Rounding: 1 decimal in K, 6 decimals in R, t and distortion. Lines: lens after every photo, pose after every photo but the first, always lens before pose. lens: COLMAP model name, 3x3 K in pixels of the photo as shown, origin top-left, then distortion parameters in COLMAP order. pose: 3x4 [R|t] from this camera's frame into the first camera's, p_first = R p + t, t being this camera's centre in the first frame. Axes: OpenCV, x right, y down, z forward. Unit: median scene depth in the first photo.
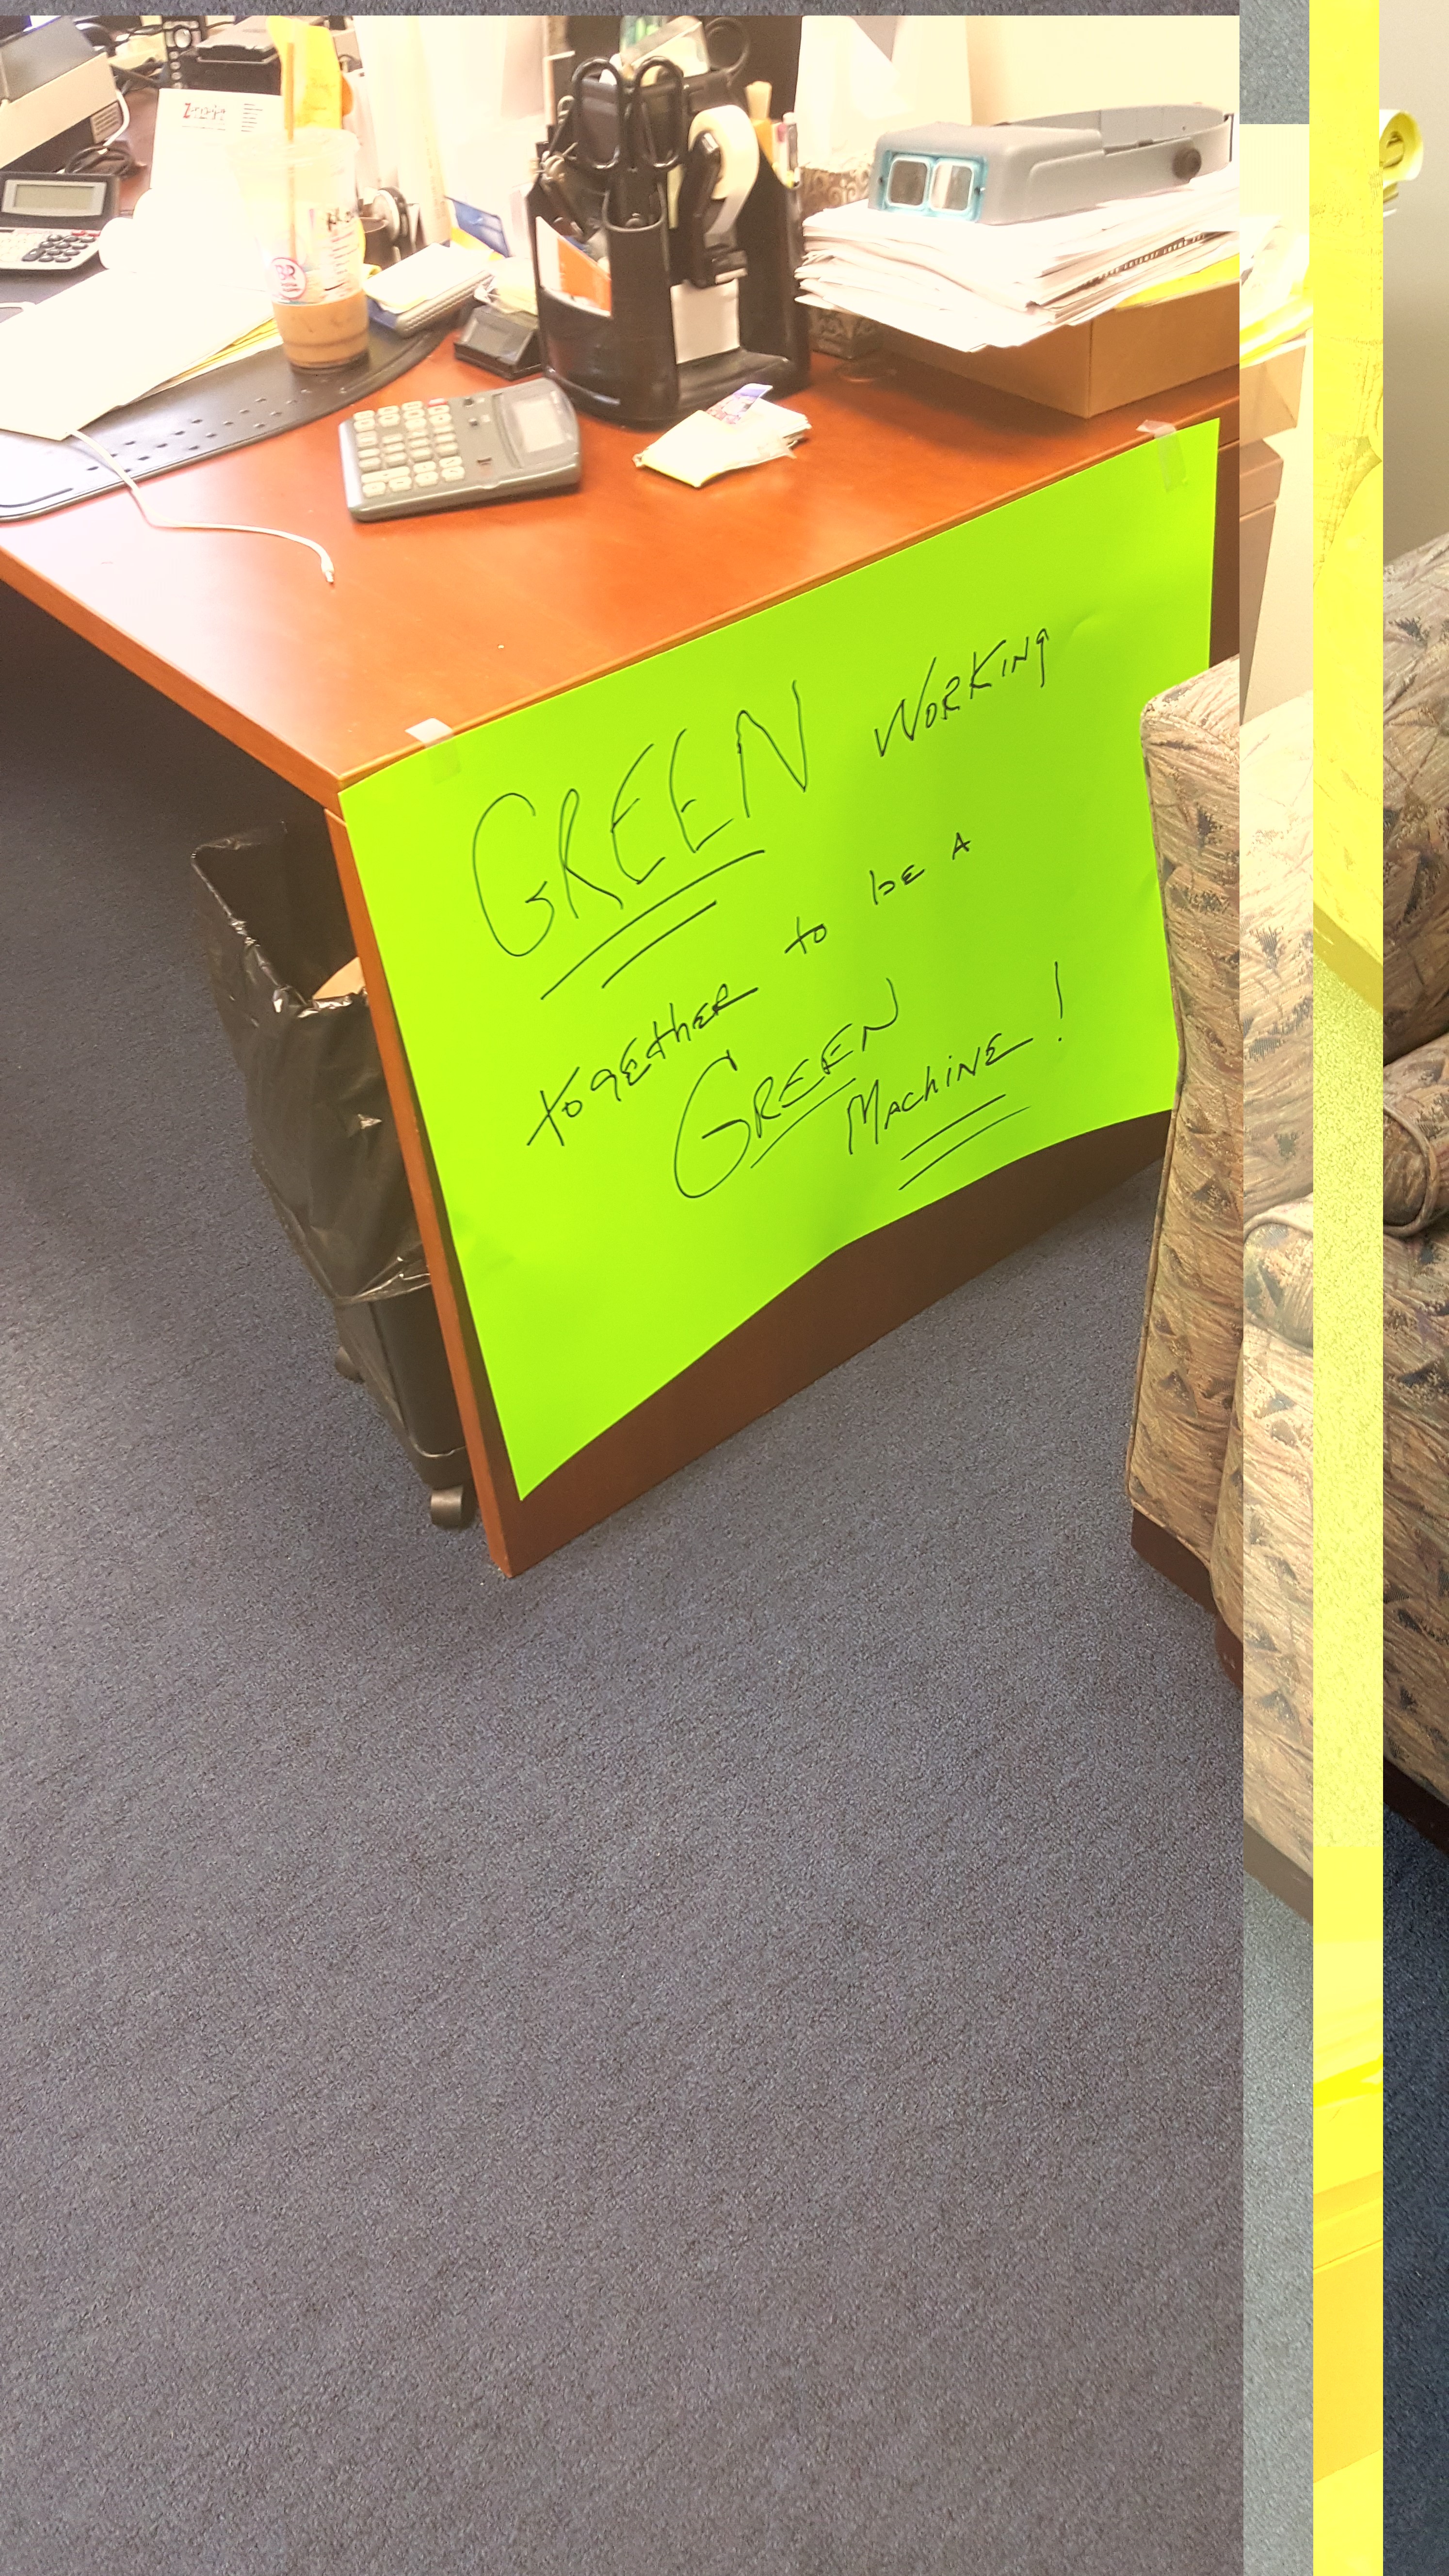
lens RADIAL K [[1898.6, 0, 729.6], [0, 1898.6, 1284.1], [0, 0, 1]] dist [-0.004311, -0.003009]
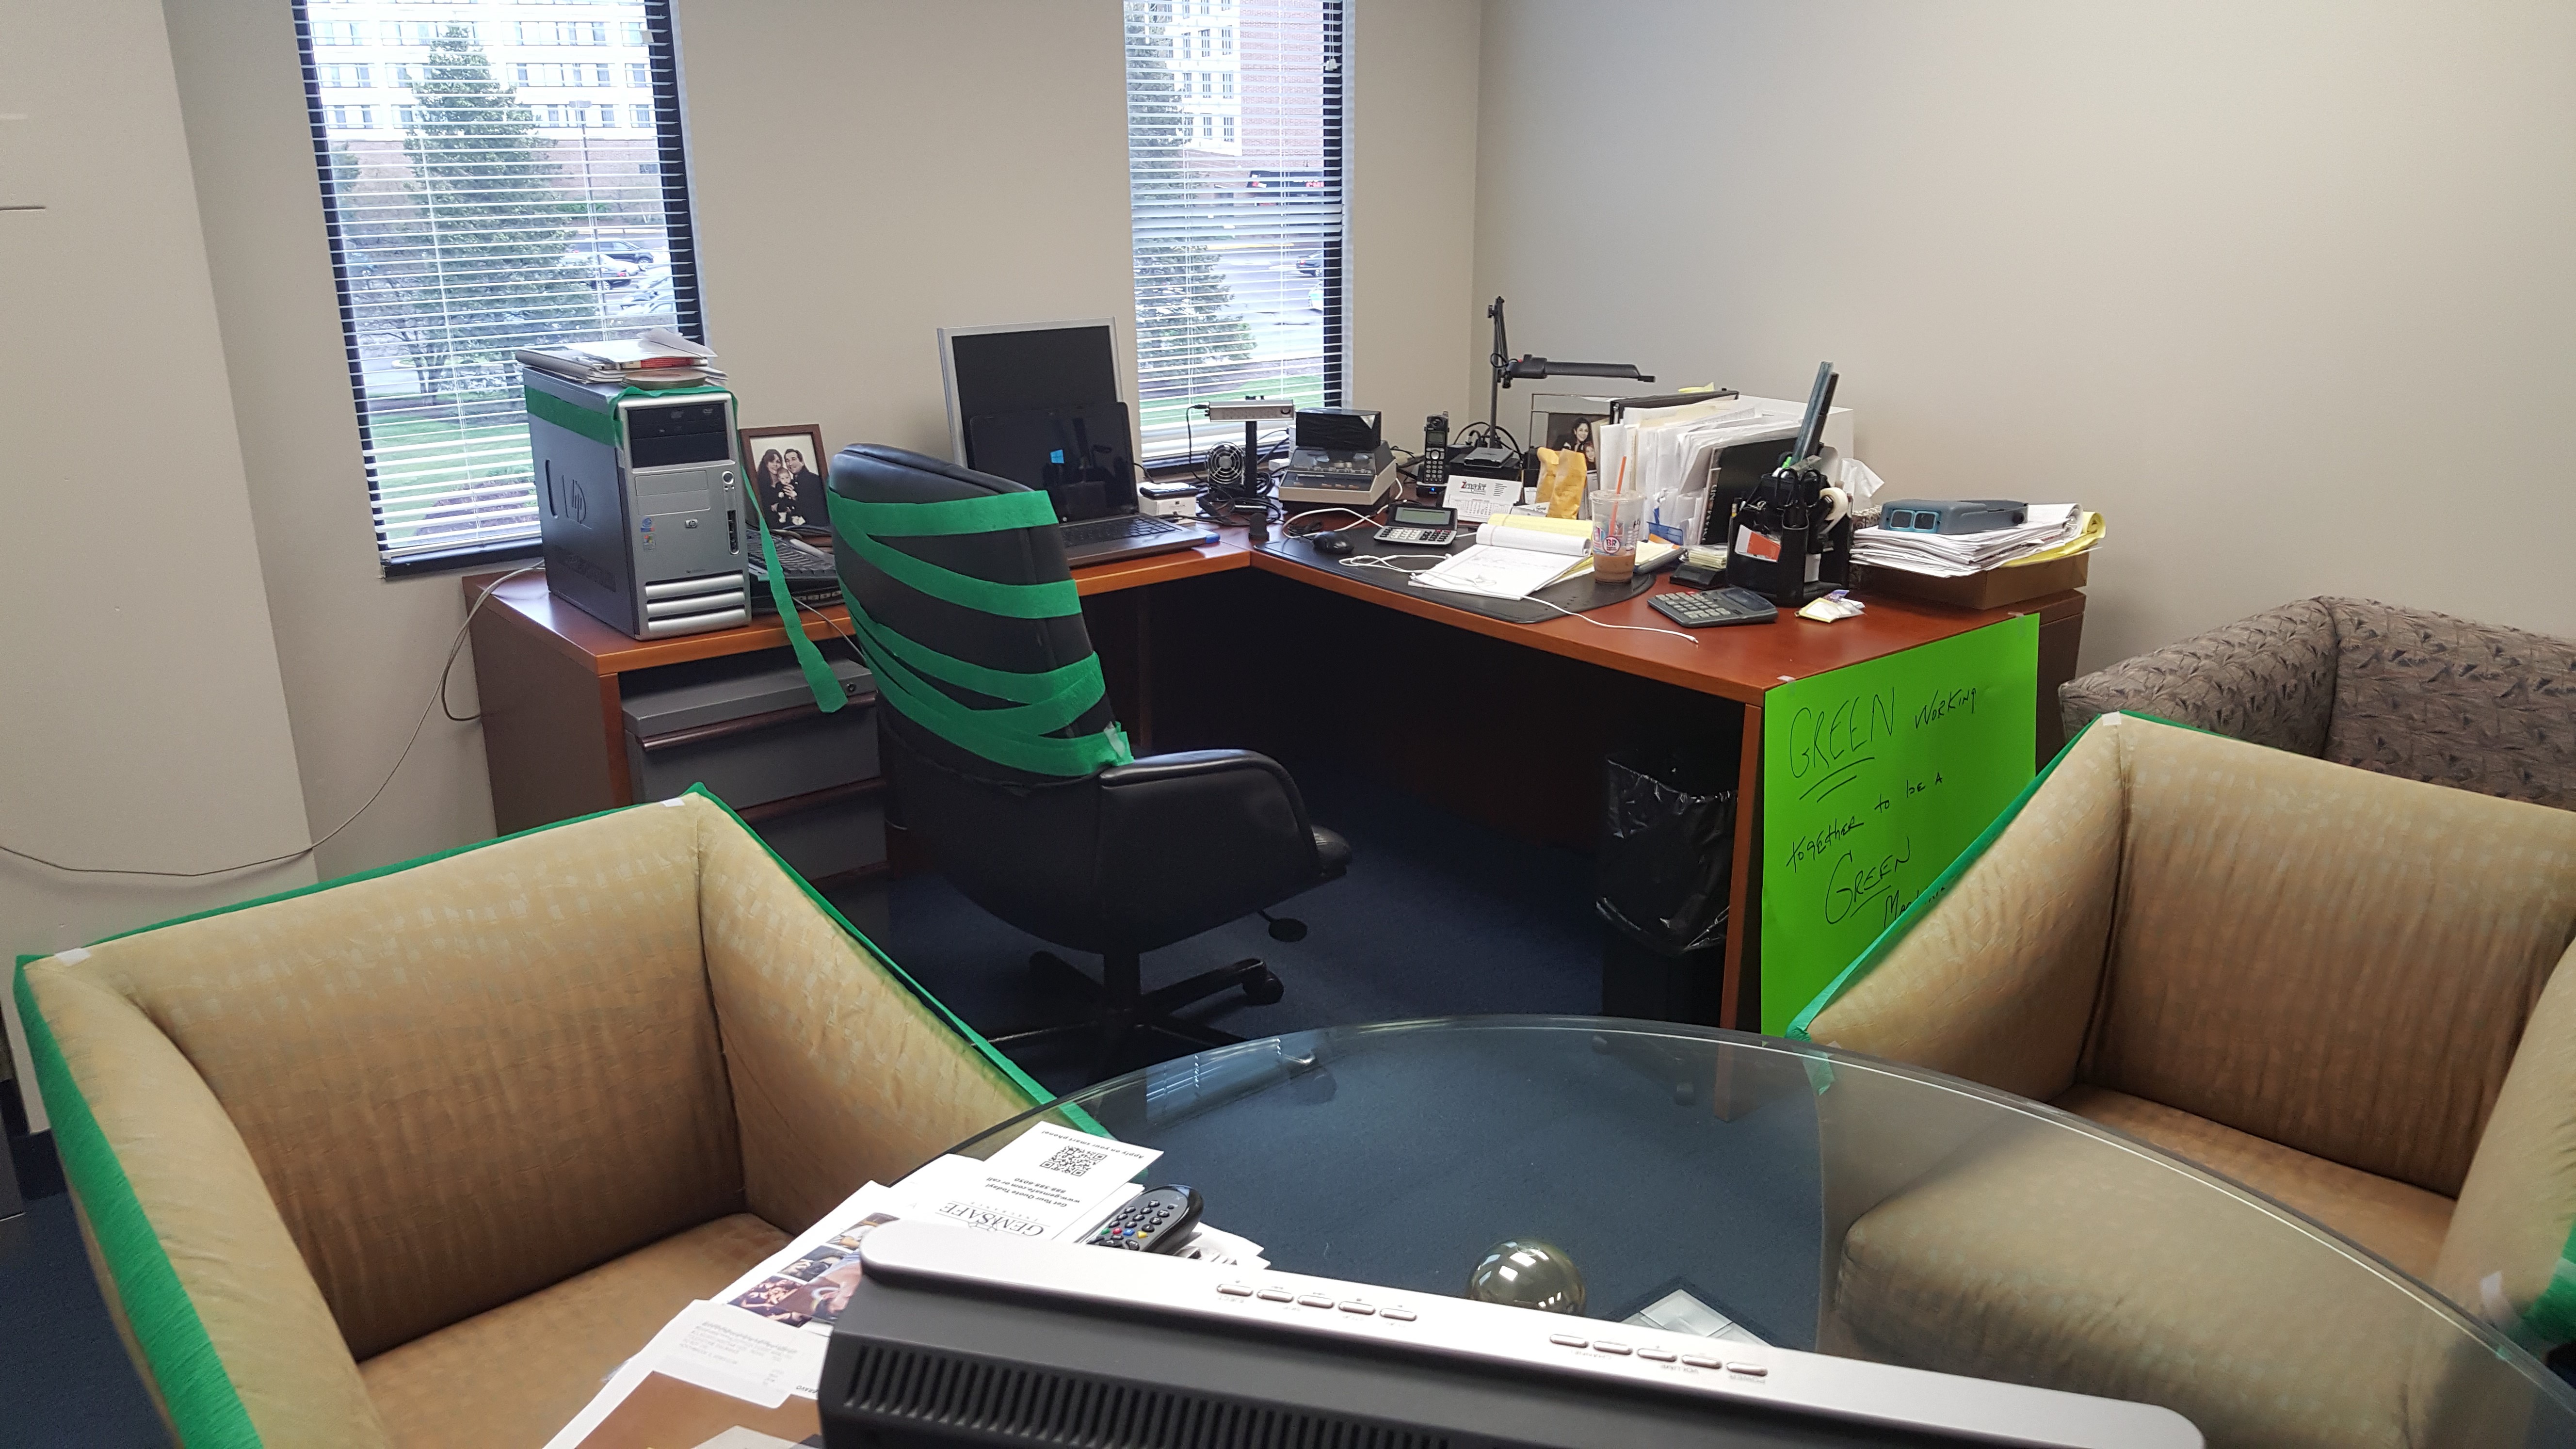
lens RADIAL K [[1898.6, 0, 1286.7], [0, 1898.6, 735.0], [0, 0, 1]] dist [-0.004311, -0.003009]
pose [[0.998483, 0.053697, -0.012198, -0.641836], [-0.053648, 0.898670, -0.435332, 0.759000], [-0.012415, 0.435326, 0.900187, -1.046918]]
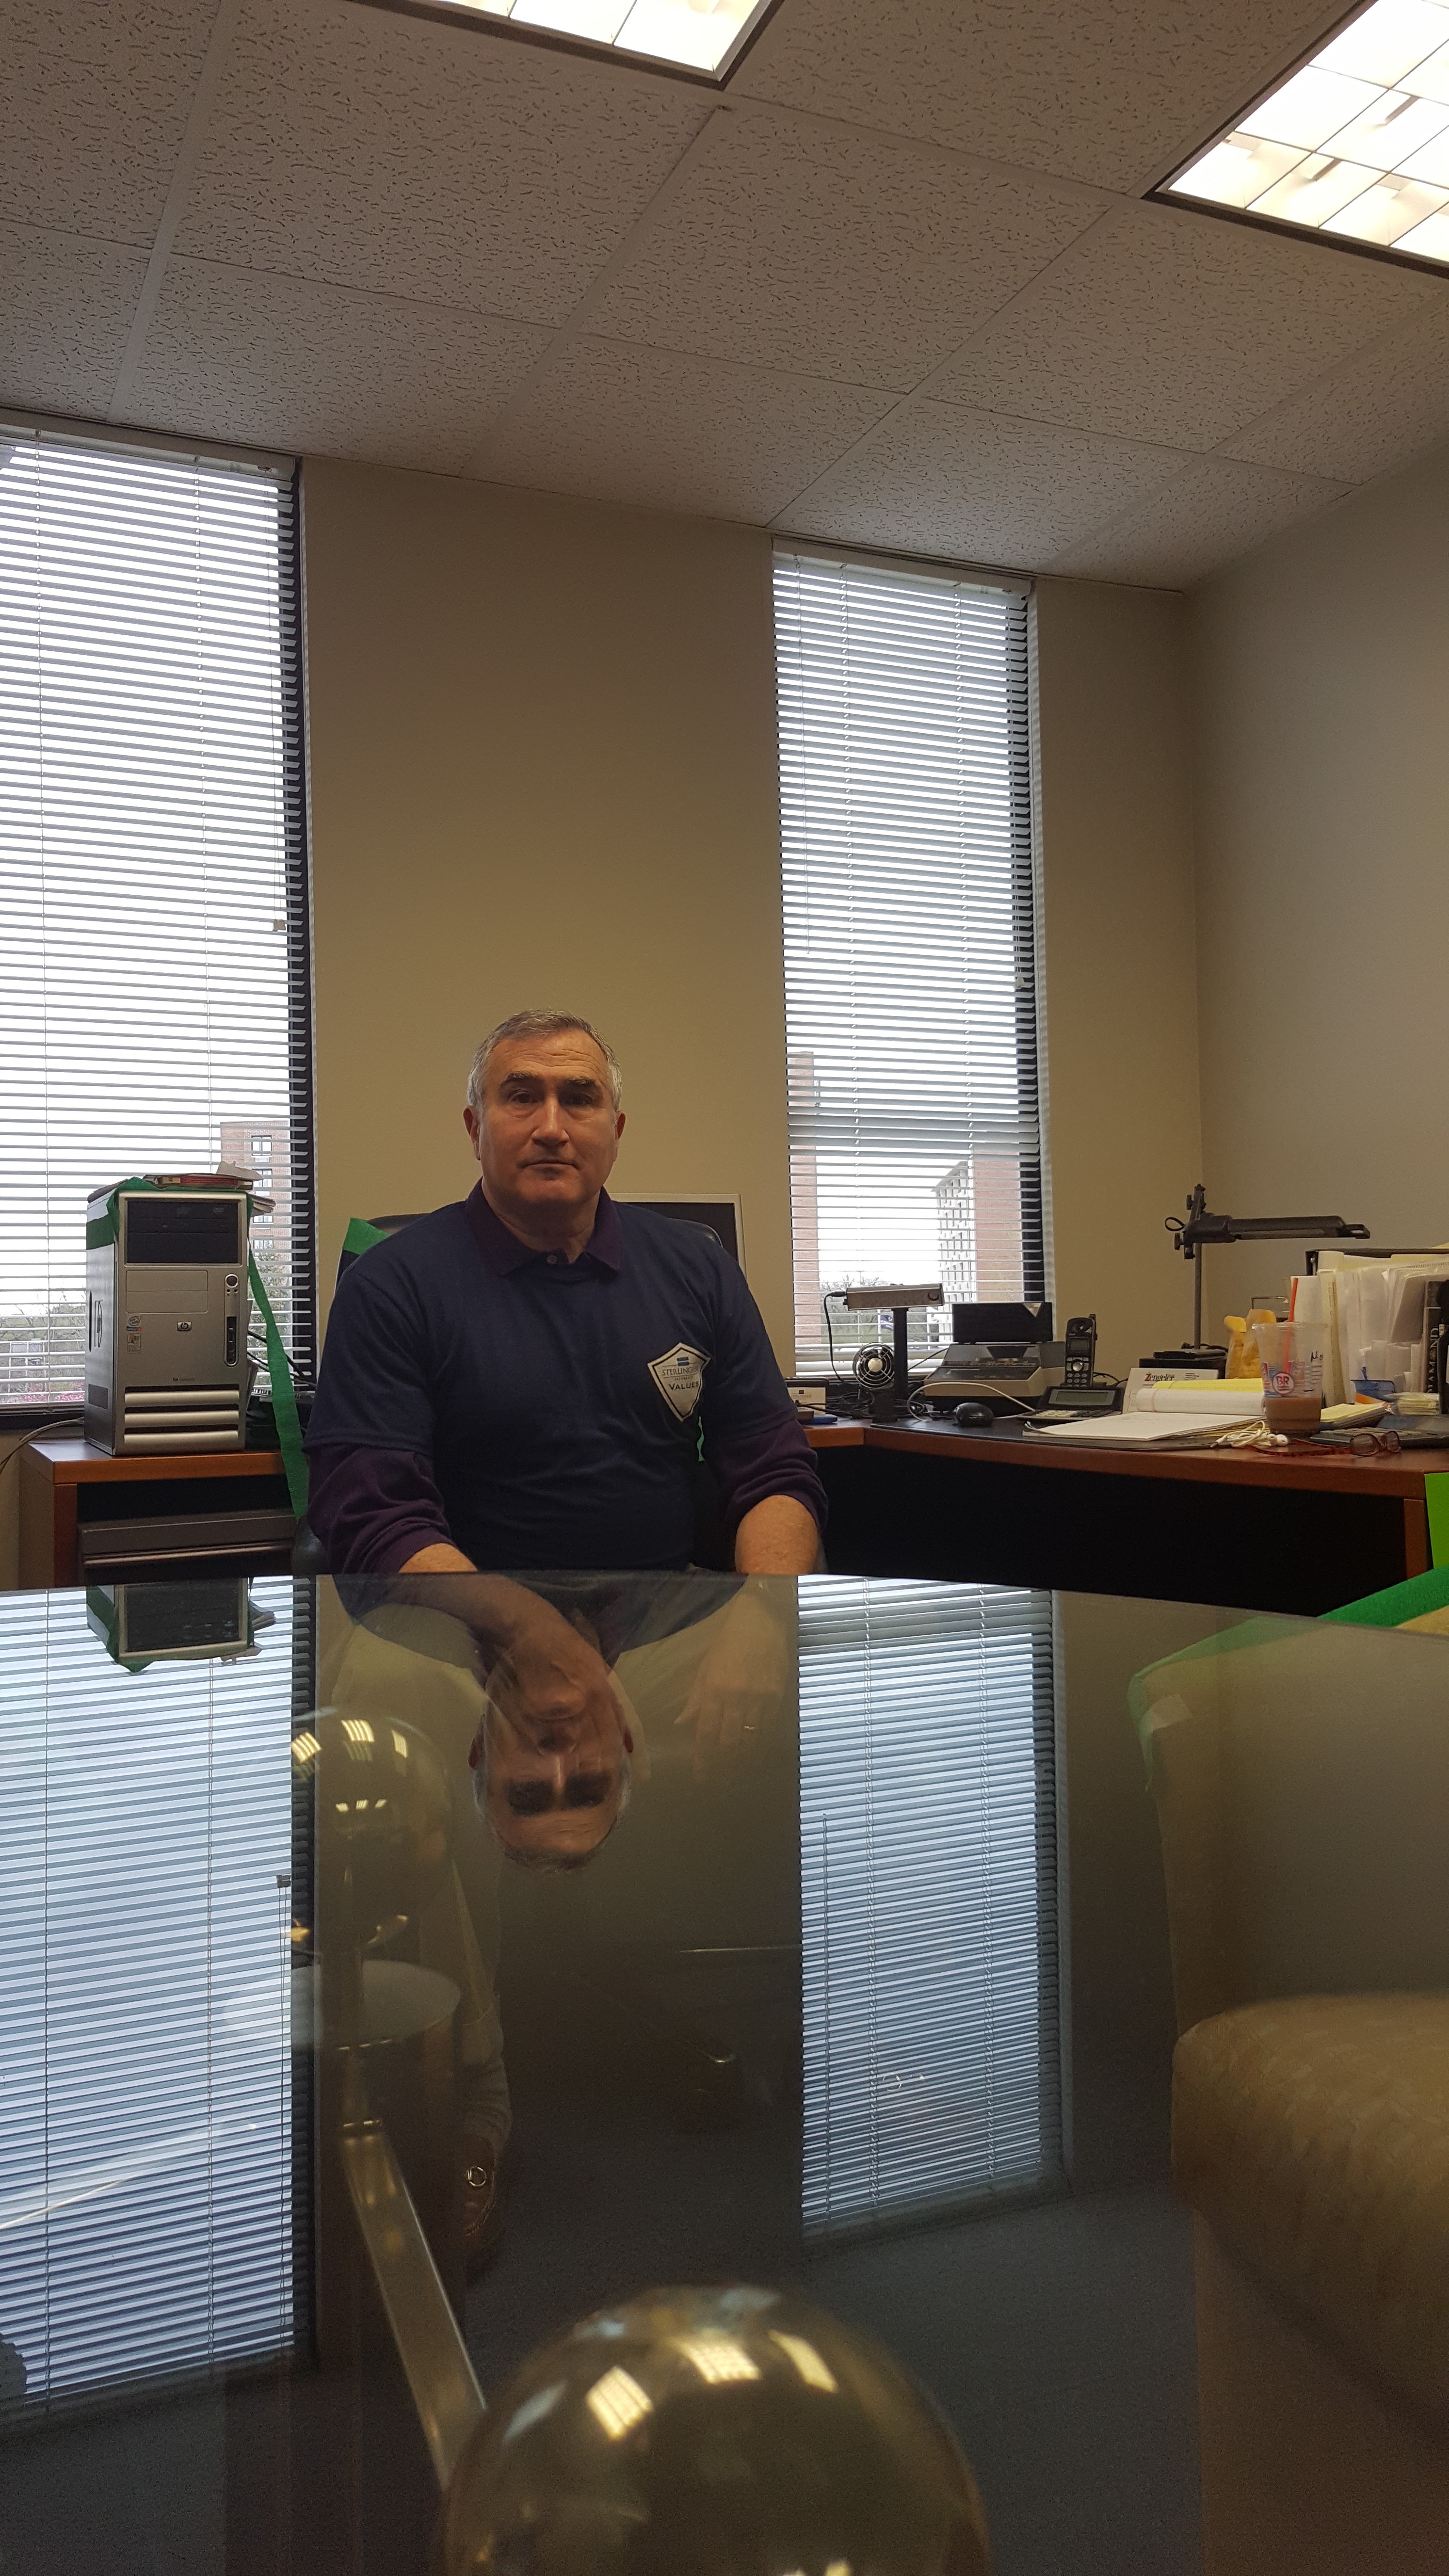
lens RADIAL K [[1898.6, 0, 725.5], [0, 1898.6, 1283.9], [0, 0, 1]] dist [-0.004311, -0.003009]
pose [[0.961456, 0.021765, -0.274095, -0.284052], [-0.209020, 0.705519, -0.677166, 0.808691], [0.178640, 0.708357, 0.682875, -0.441476]]
